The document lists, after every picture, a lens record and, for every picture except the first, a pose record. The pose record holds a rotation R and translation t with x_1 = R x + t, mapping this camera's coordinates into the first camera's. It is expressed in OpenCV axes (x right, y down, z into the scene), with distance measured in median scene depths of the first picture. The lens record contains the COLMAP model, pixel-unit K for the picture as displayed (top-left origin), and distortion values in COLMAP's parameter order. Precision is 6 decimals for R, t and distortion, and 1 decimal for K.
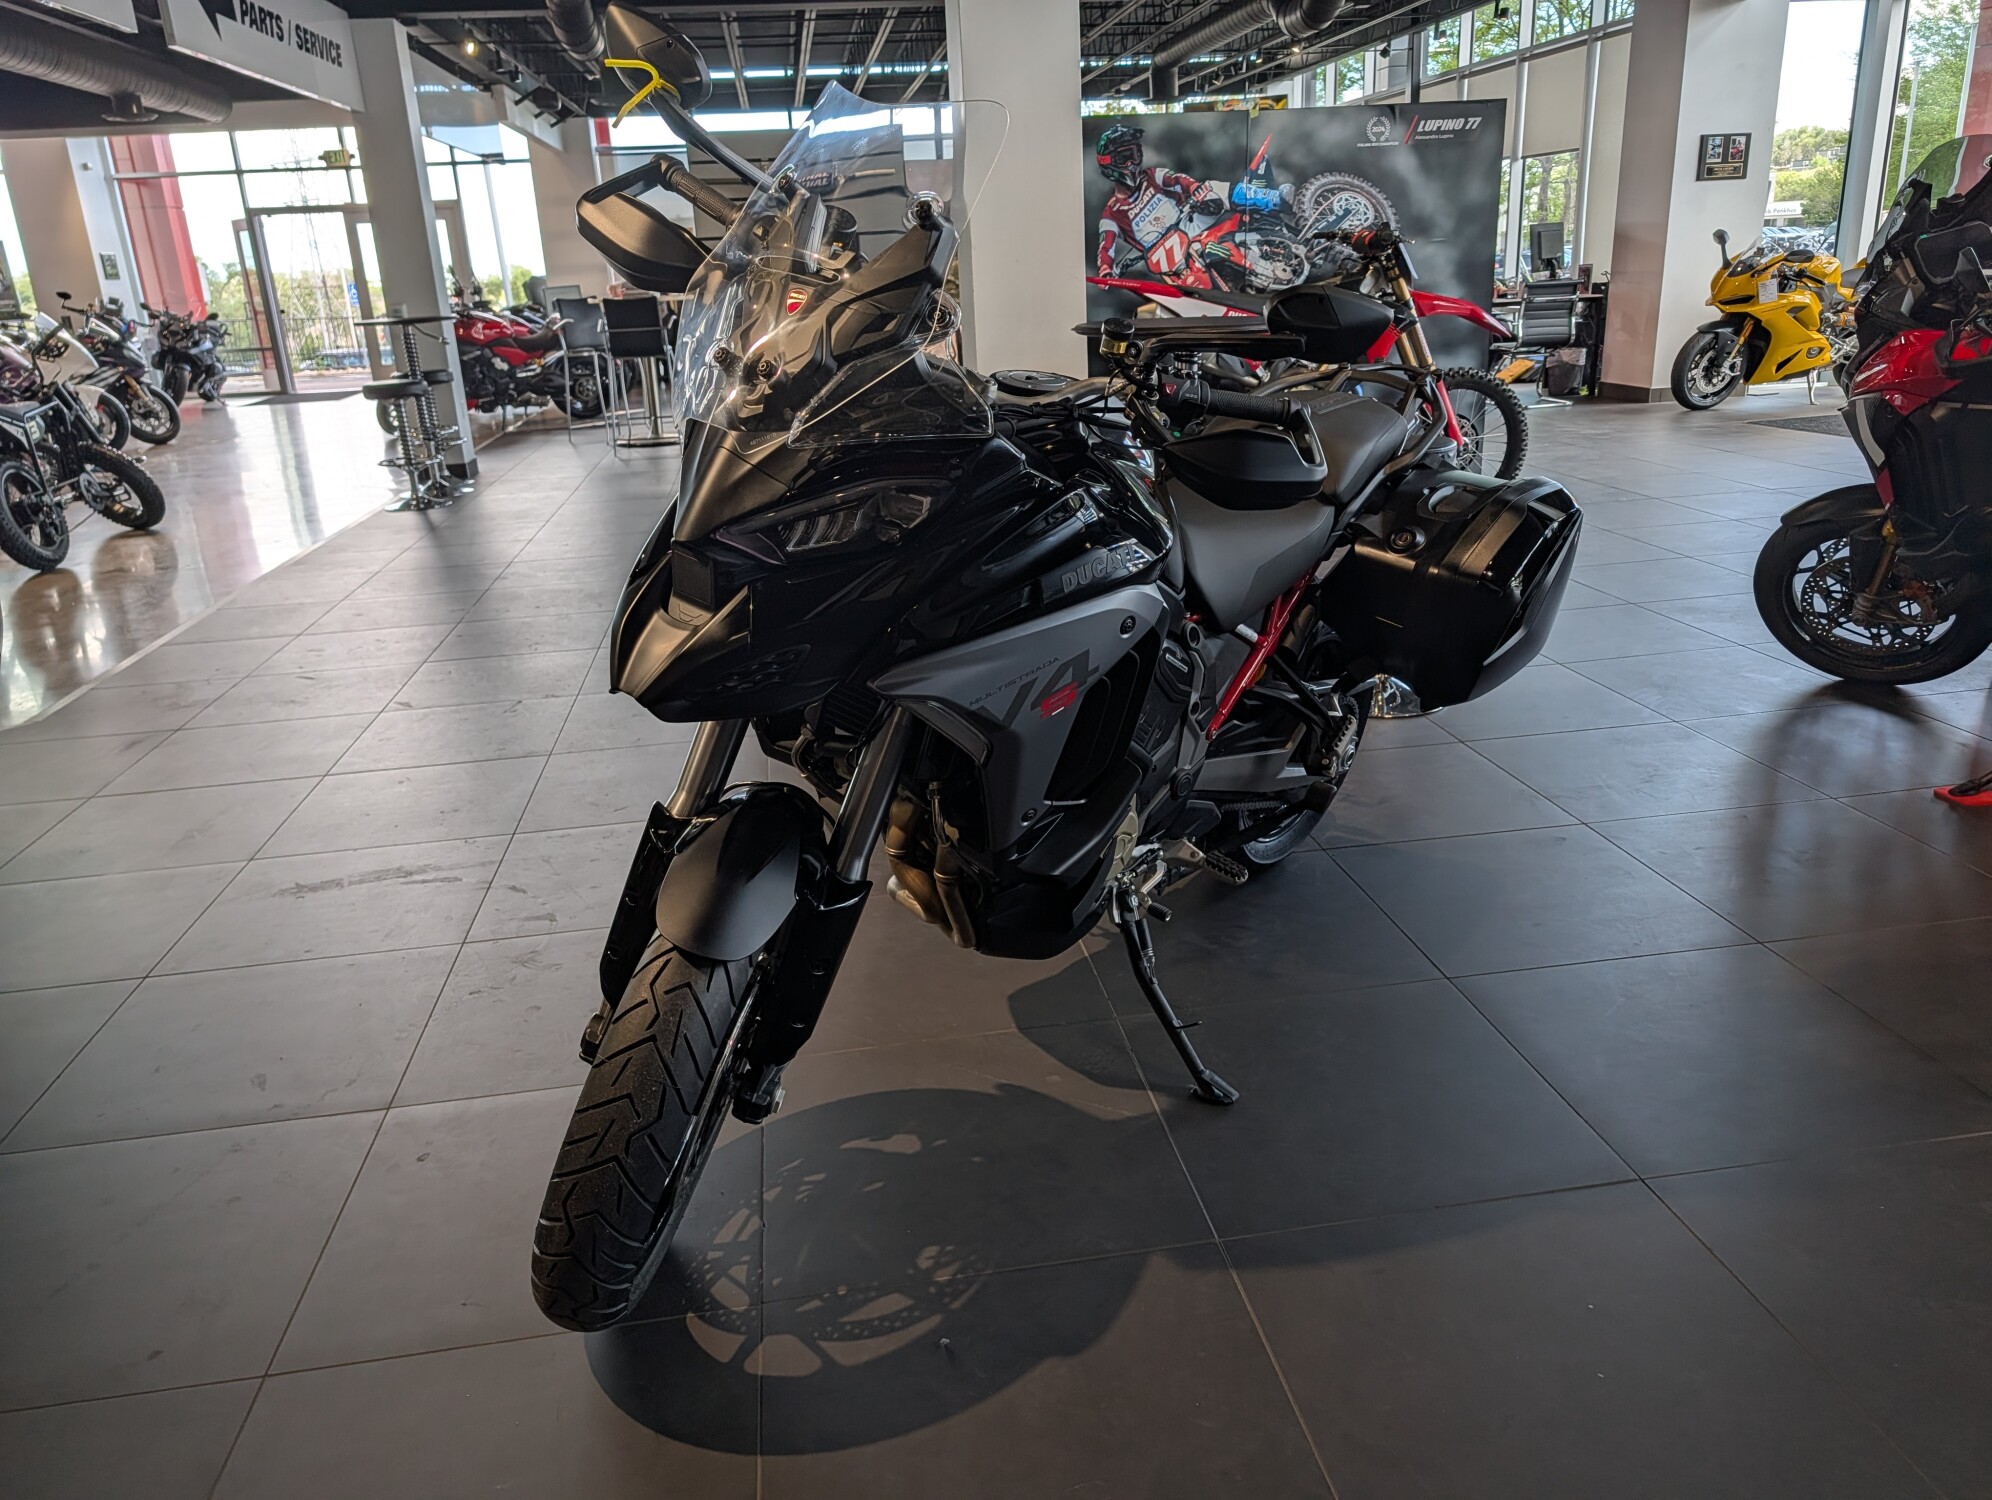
lens RADIAL K [[1426.1, 0, 996.0], [0, 1426.1, 750.0], [0, 0, 1]] dist [0.000598, 0.000987]
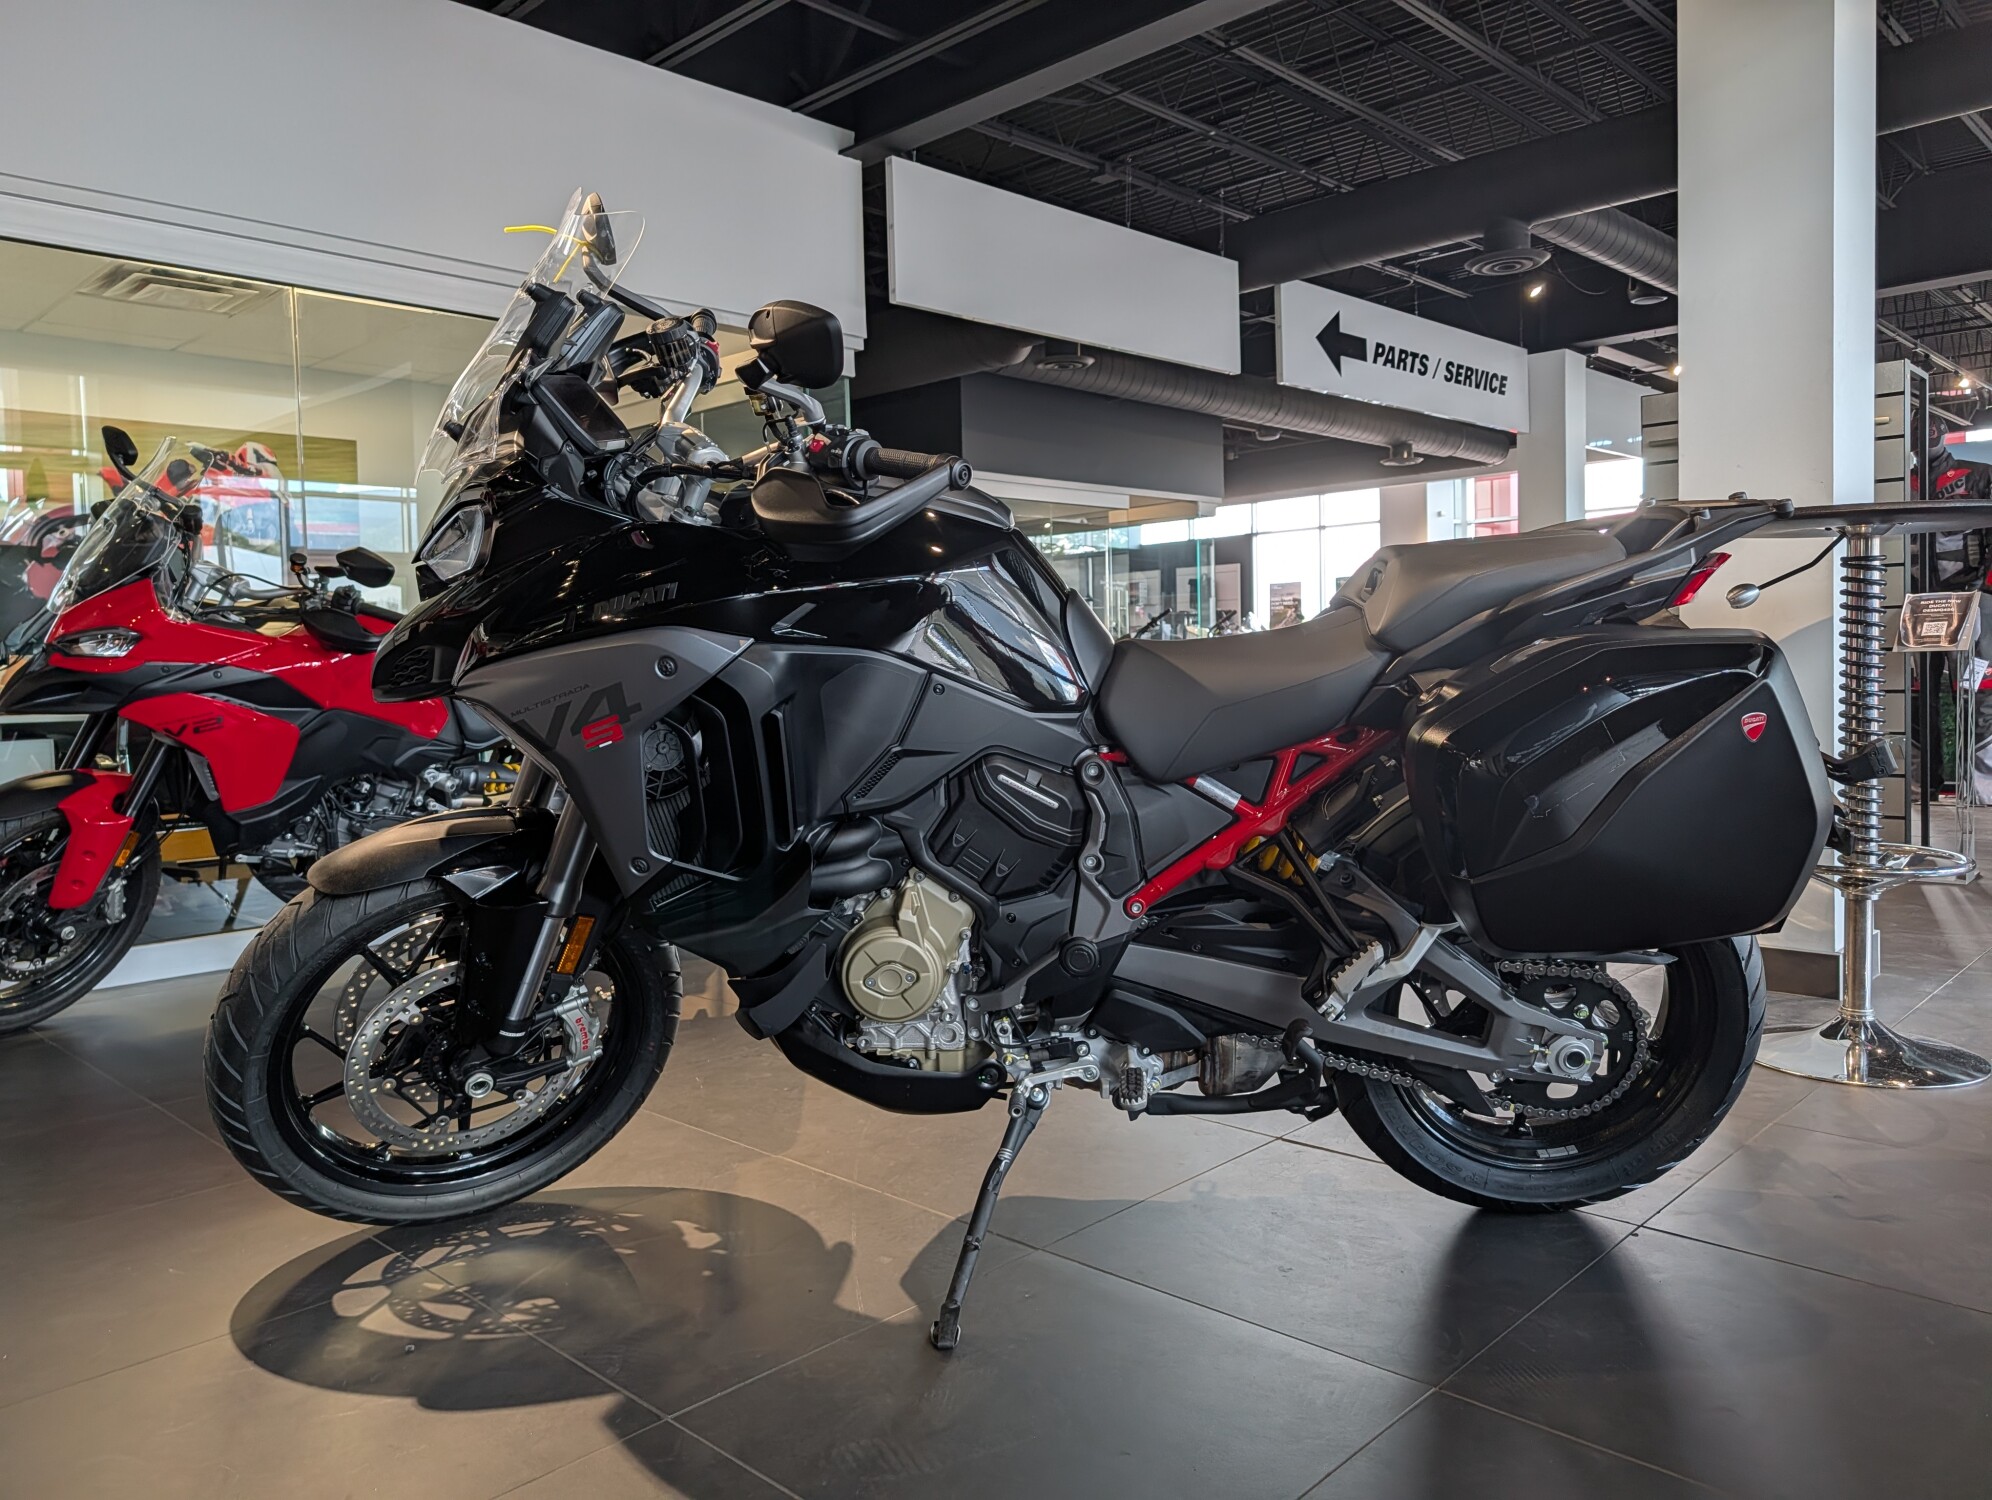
lens RADIAL K [[1426.1, 0, 996.0], [0, 1426.1, 750.0], [0, 0, 1]] dist [0.000598, 0.000987]
pose [[0.608706, 0.075950, -0.789752, 0.594064], [-0.258459, 0.960092, -0.106877, 0.007765], [0.750118, 0.269175, 0.604043, 0.359973]]
